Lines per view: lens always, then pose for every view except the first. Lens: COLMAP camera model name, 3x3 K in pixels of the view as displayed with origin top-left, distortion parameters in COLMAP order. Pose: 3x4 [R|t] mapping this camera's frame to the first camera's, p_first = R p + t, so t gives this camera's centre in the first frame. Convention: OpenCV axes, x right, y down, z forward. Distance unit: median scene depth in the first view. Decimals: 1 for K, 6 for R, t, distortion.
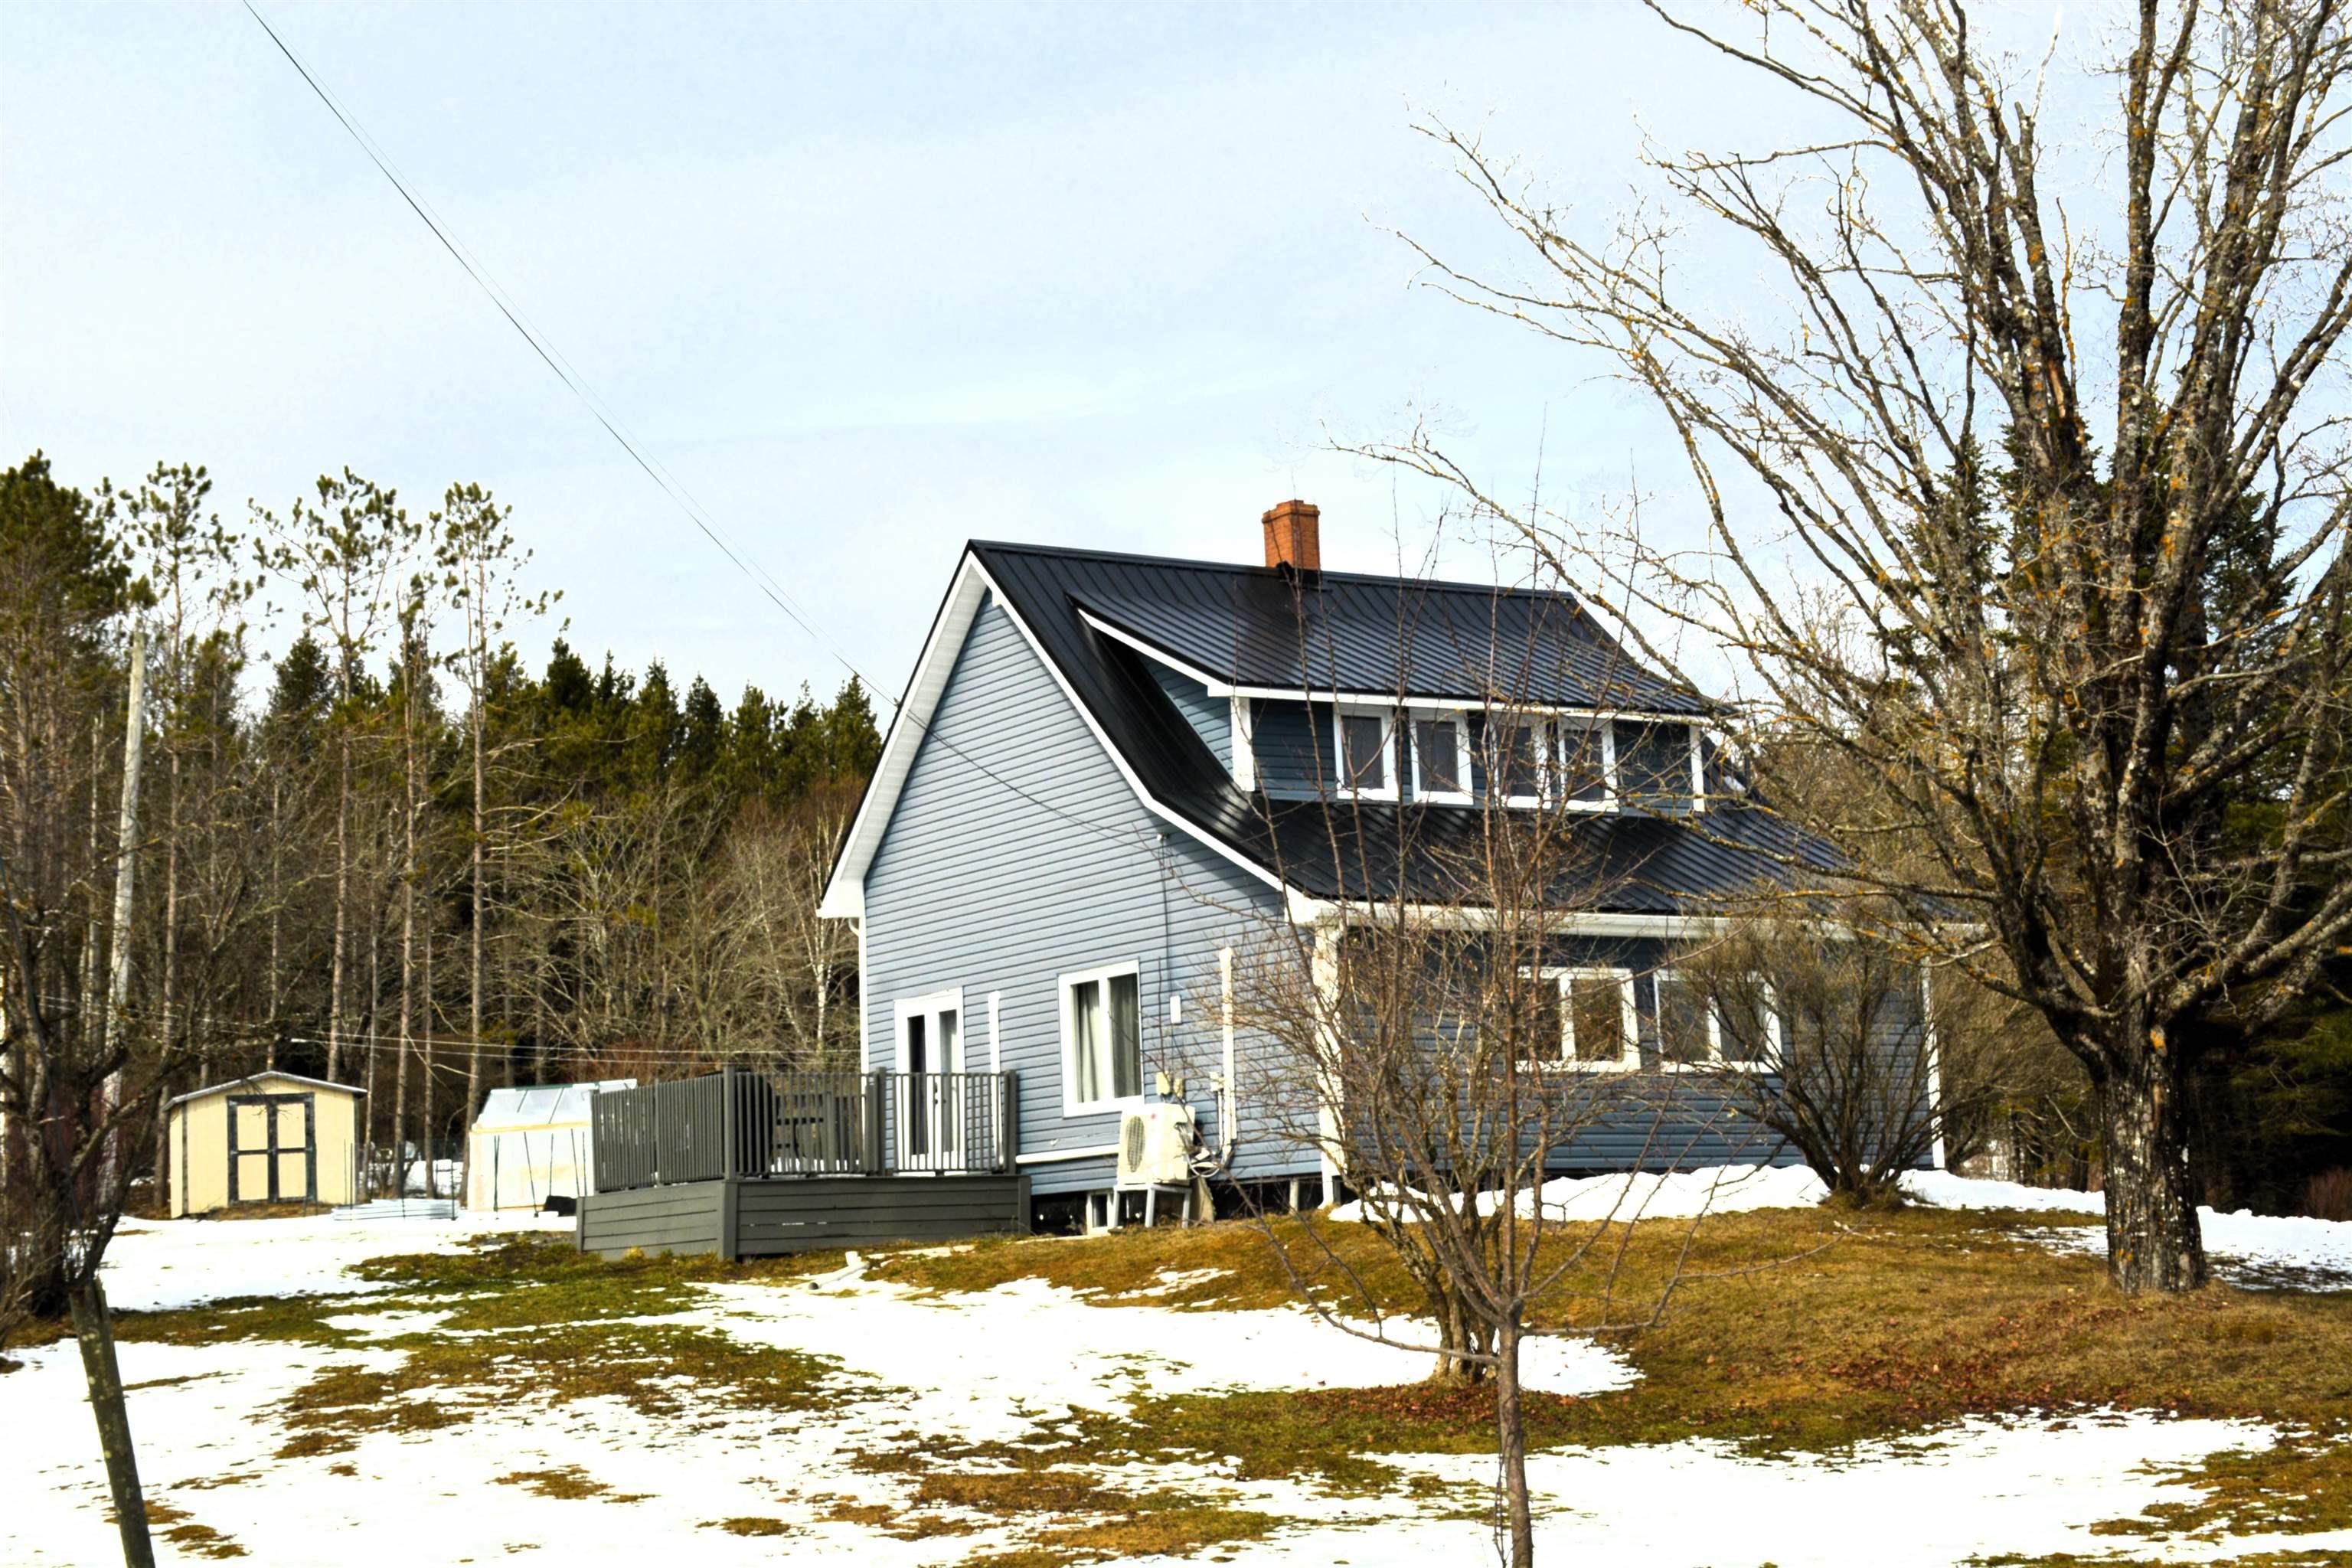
lens RADIAL K [[3436.1, 0, 1176.0], [0, 3436.1, 784.0], [0, 0, 1]] dist [0.011677, 0.010942]
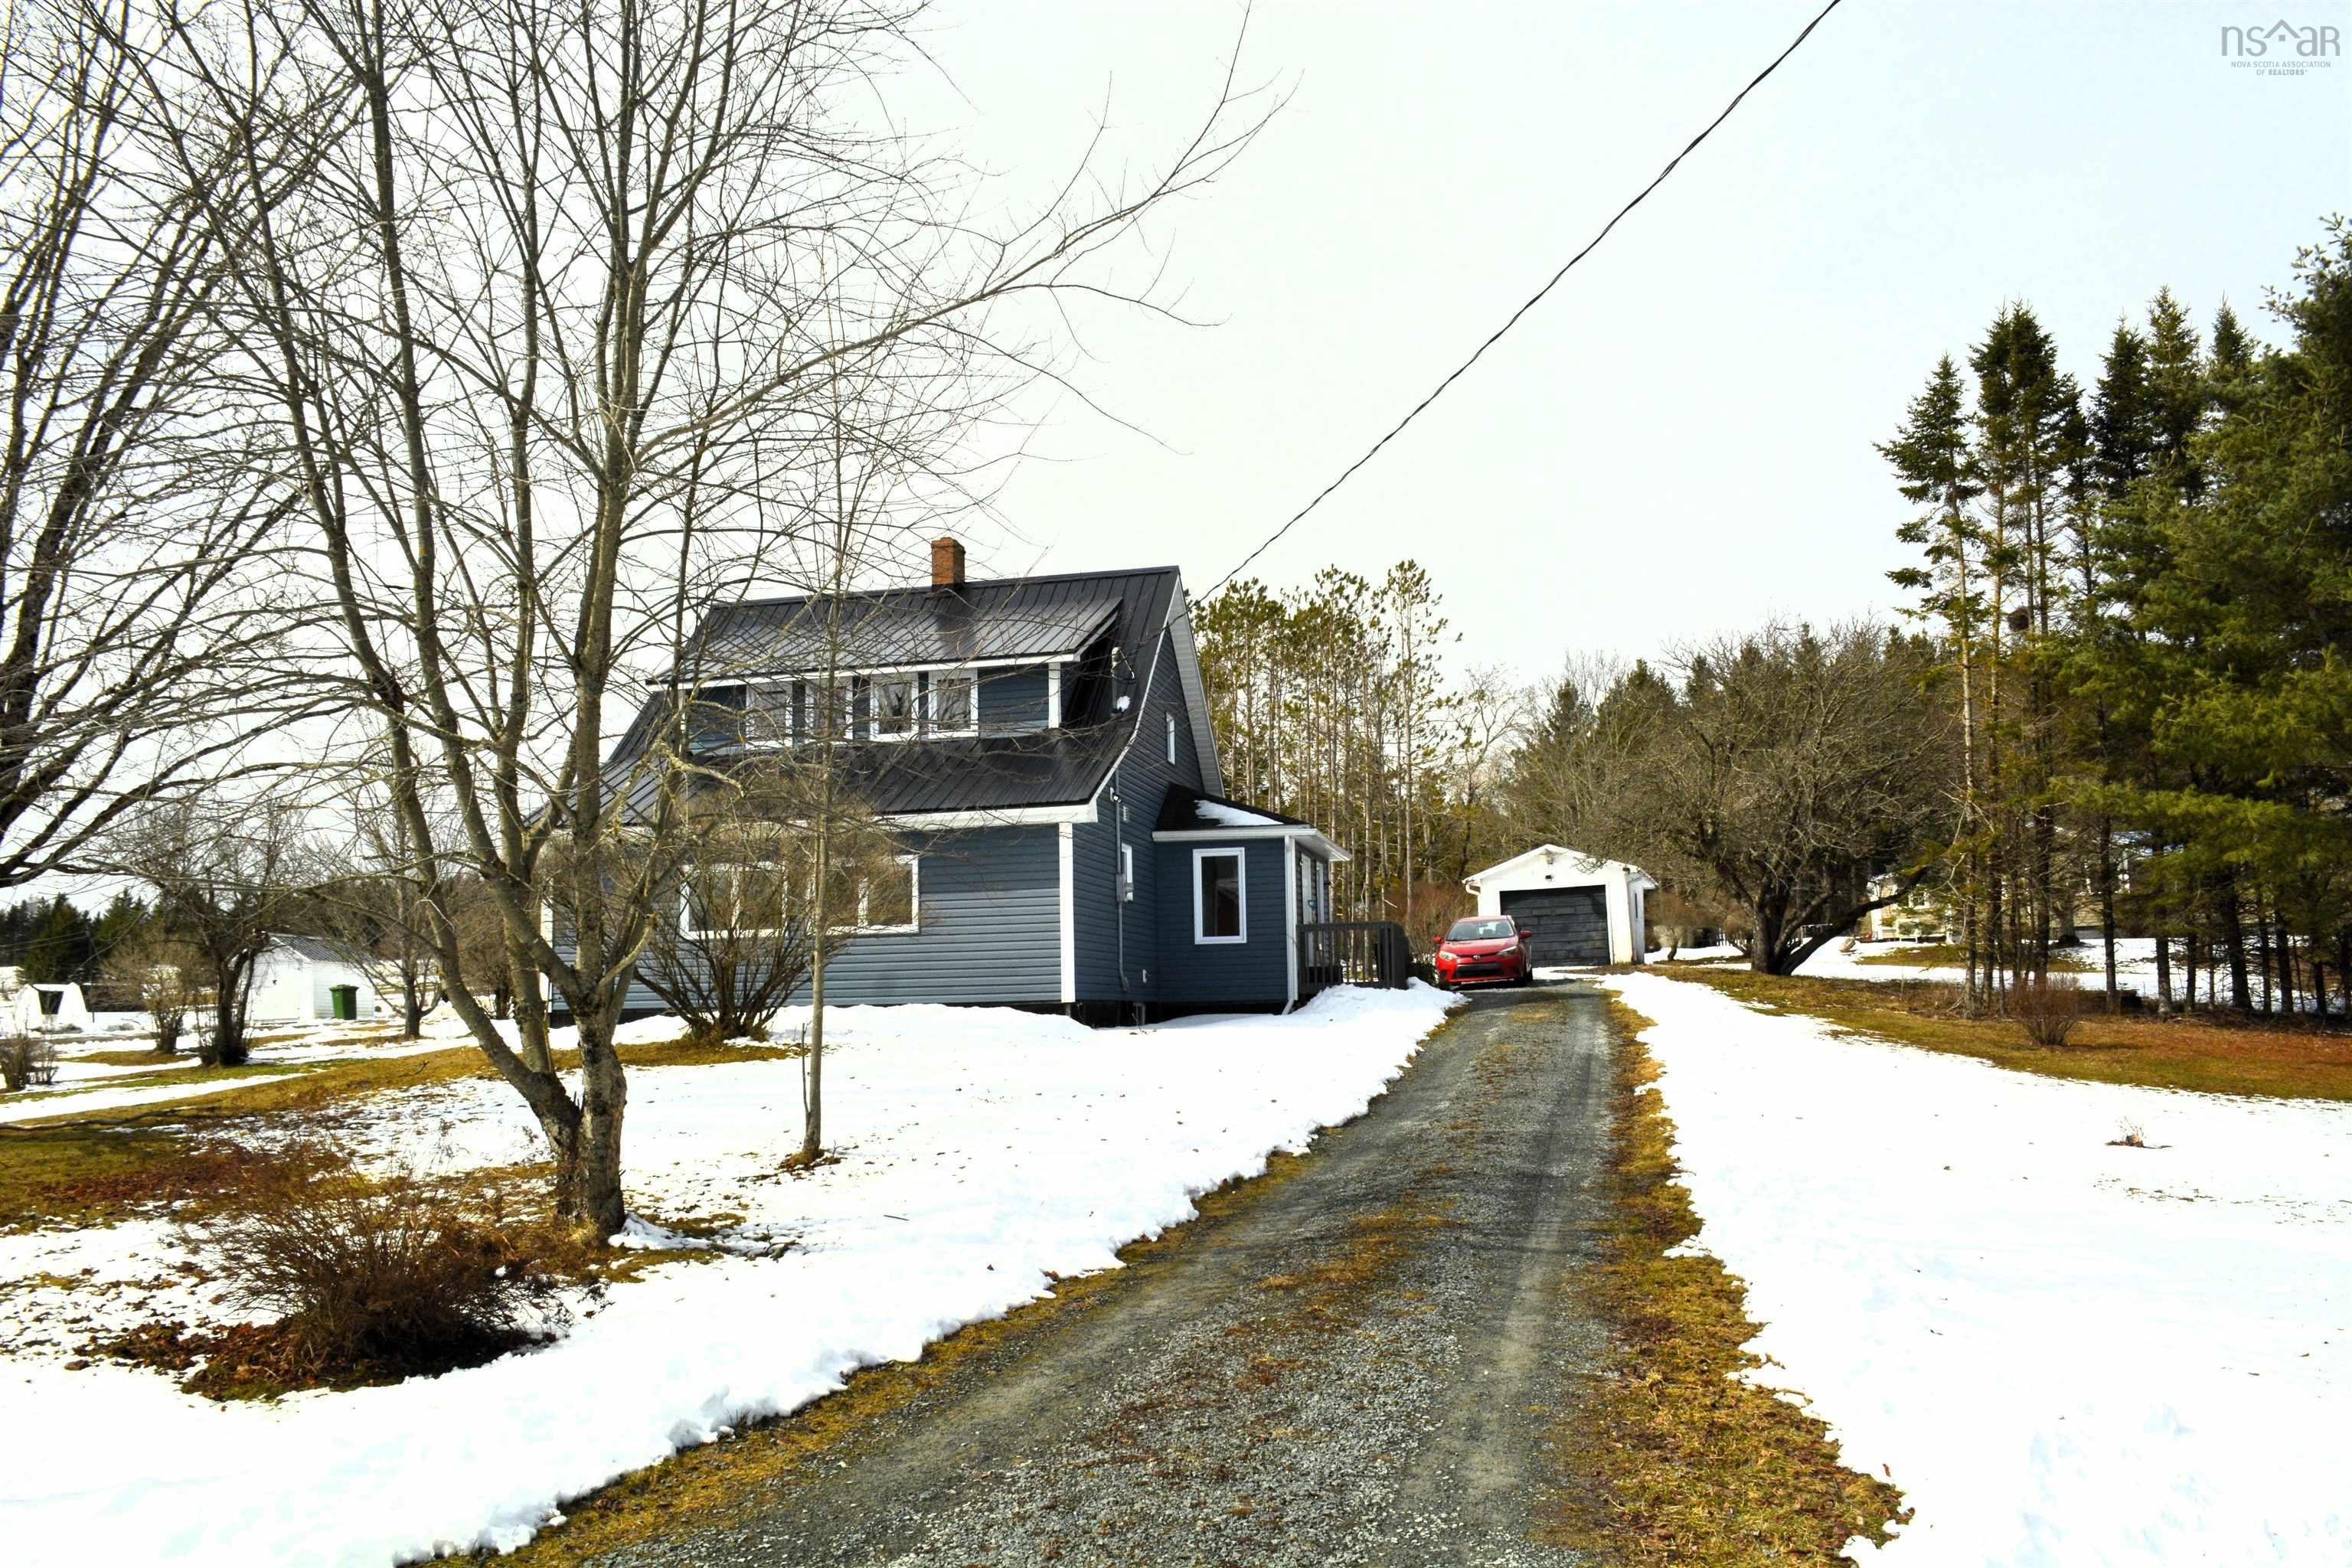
lens RADIAL K [[1826.8, 0, 1176.0], [0, 1826.8, 784.0], [0, 0, 1]] dist [-0.062393, -0.000955]
pose [[0.688855, -0.069928, -0.721518, 0.691243], [0.094465, 0.995508, -0.006294, 0.038139], [0.718717, -0.063822, 0.692367, 0.561702]]
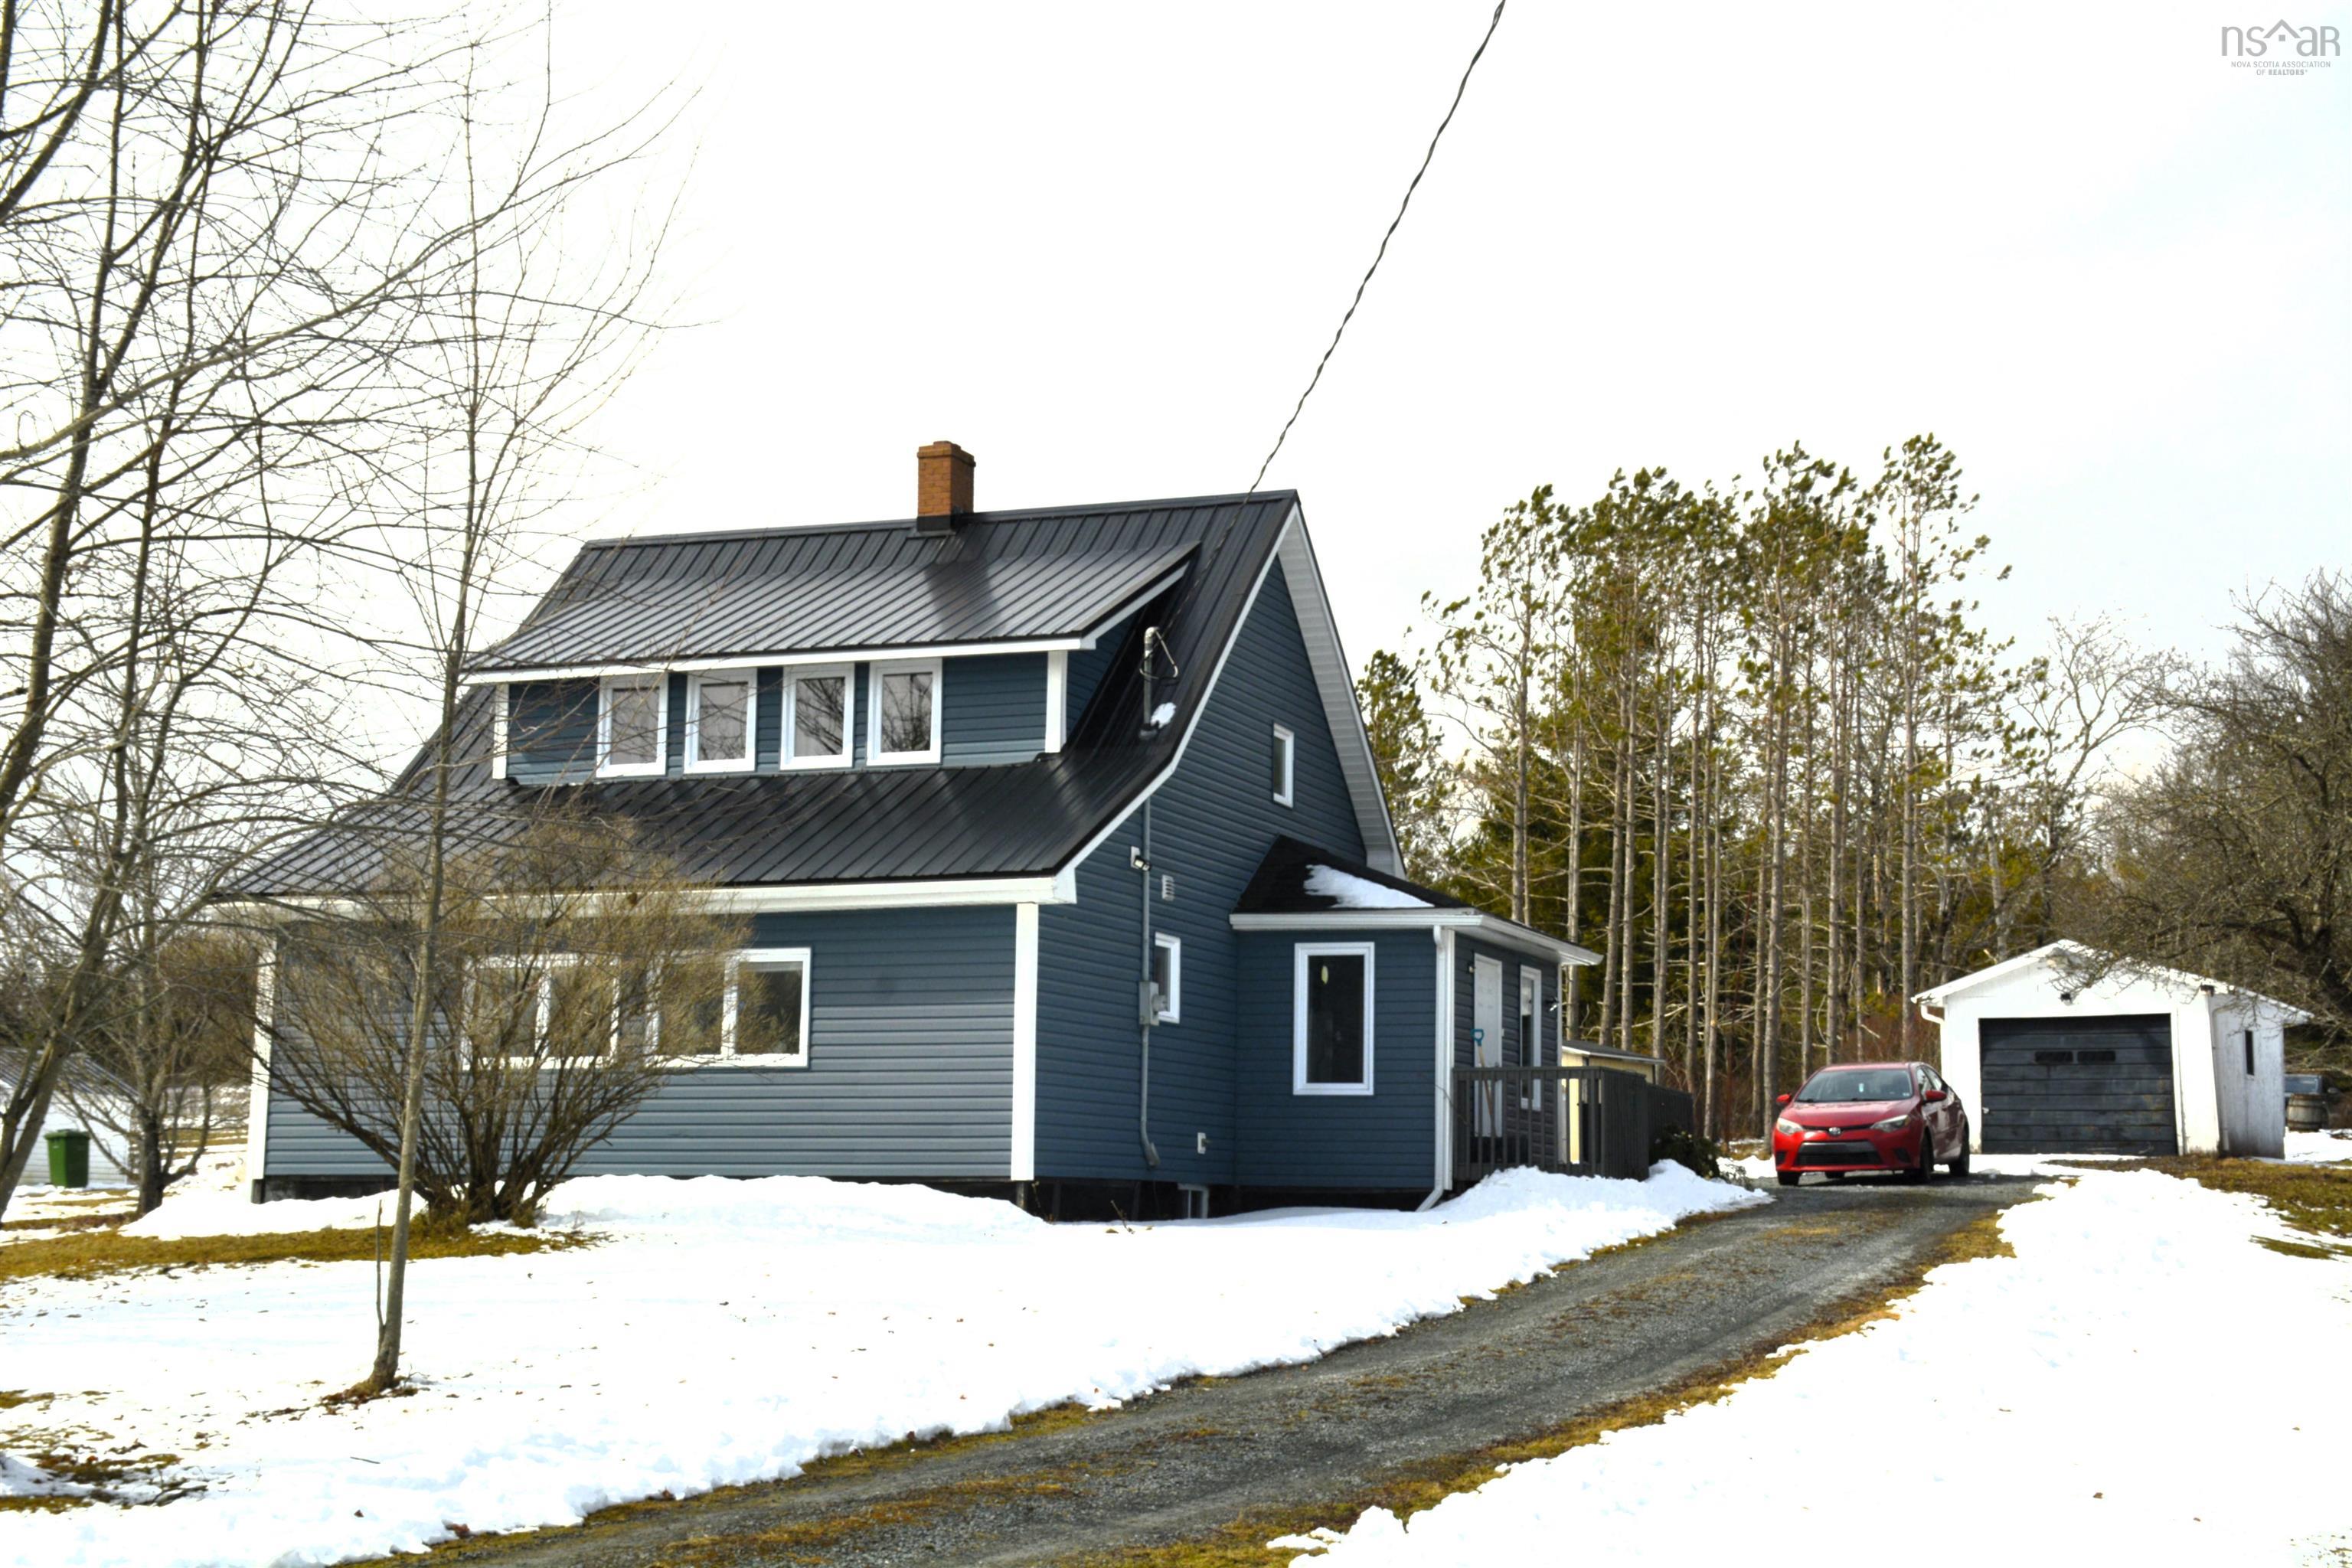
lens RADIAL K [[3114.3, 0, 1176.0], [0, 3114.3, 784.0], [0, 0, 1]] dist [0.149356, 0.040589]
pose [[0.599013, -0.066475, -0.797975, 0.779348], [0.077189, 0.996701, -0.025086, 0.037382], [0.797010, -0.046568, 0.602168, 0.573728]]
